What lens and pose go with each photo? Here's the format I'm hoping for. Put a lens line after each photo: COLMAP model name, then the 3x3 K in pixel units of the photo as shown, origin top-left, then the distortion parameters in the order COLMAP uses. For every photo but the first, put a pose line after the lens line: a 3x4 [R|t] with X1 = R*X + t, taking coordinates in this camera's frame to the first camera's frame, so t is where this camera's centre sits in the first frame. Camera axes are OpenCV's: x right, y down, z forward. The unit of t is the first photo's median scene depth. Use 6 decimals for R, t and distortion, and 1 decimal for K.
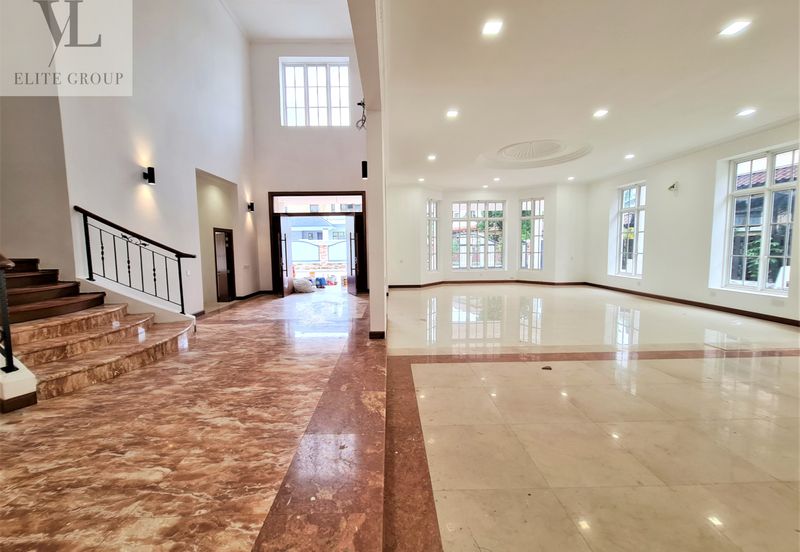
lens RADIAL K [[327.5, 0, 399.2], [0, 327.5, 273.4], [0, 0, 1]] dist [0.007286, 0.000432]
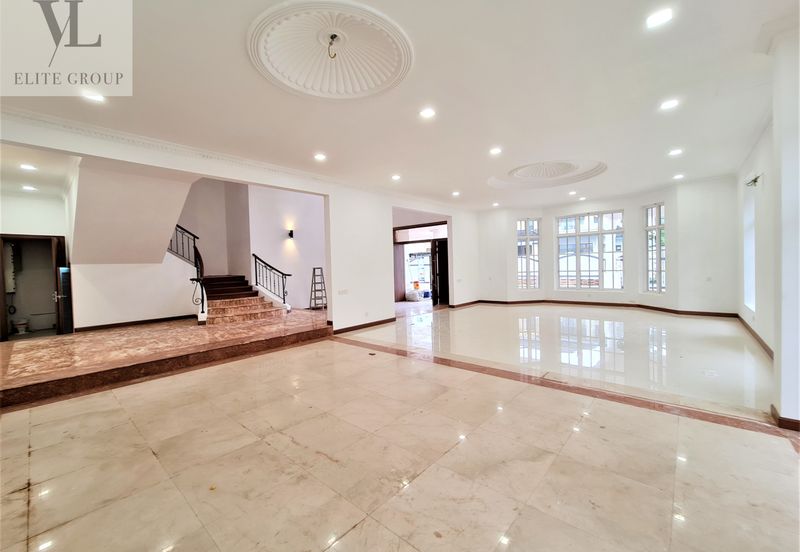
lens RADIAL K [[327.5, 0, 397.2], [0, 327.5, 275.4], [0, 0, 1]] dist [0.007286, 0.000432]
pose [[0.734371, 0.012993, -0.678624, 0.872669], [-0.037199, 0.999085, -0.021126, -0.023148], [0.677728, 0.040758, 0.734182, -0.016549]]
